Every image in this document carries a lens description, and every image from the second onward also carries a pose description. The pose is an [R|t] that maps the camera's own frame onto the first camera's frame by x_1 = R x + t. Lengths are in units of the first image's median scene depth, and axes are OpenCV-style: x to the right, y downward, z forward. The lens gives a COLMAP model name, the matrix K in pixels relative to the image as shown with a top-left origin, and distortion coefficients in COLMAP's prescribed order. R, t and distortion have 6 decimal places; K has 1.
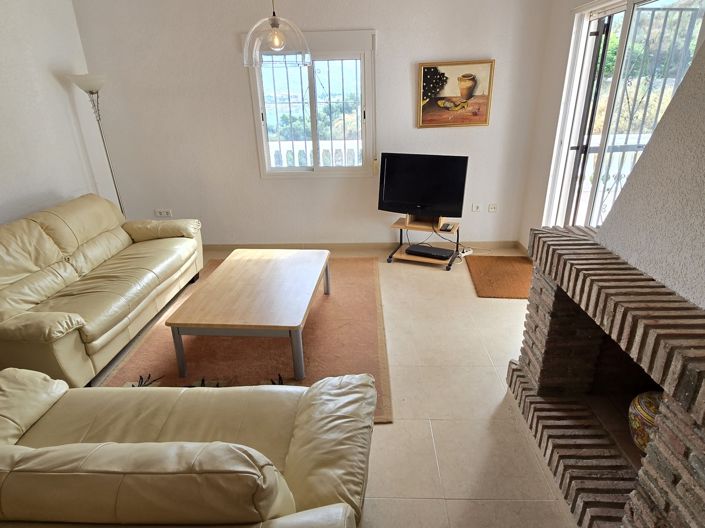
lens RADIAL K [[419.5, 0, 352.5], [0, 419.5, 264.0], [0, 0, 1]] dist [-0.004867, 0.000706]
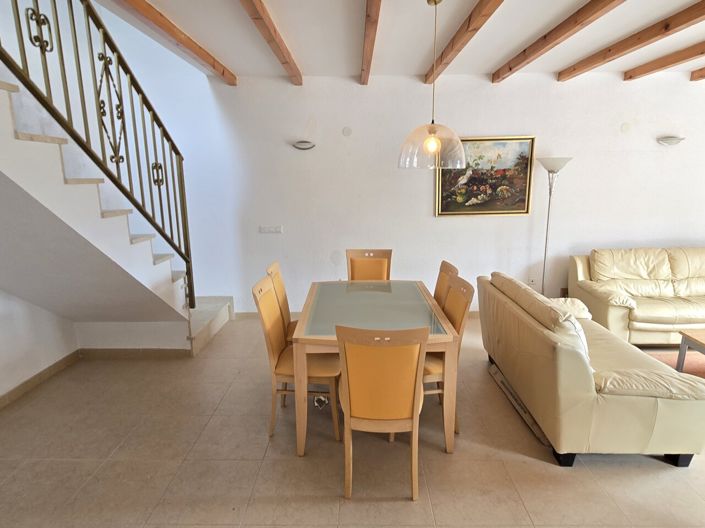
lens RADIAL K [[419.5, 0, 352.5], [0, 419.5, 264.0], [0, 0, 1]] dist [-0.004867, 0.000706]
pose [[0.014165, 0.227317, -0.973718, 0.528168], [-0.374188, 0.904261, 0.205658, 0.039599], [0.927245, 0.361440, 0.097868, -0.133304]]
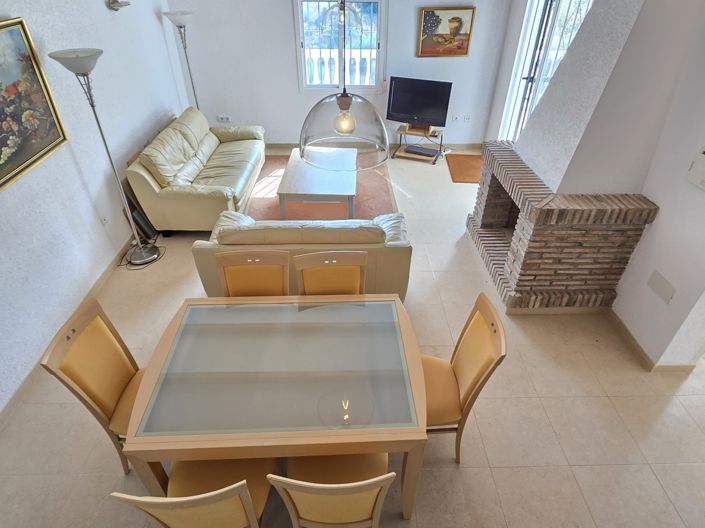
lens RADIAL K [[419.5, 0, 352.5], [0, 419.5, 264.0], [0, 0, 1]] dist [-0.004867, 0.000706]
pose [[0.997912, -0.007751, 0.064121, -0.159389], [-0.008006, 0.970274, 0.241876, 0.000700], [-0.064090, -0.241884, 0.968186, -0.507383]]
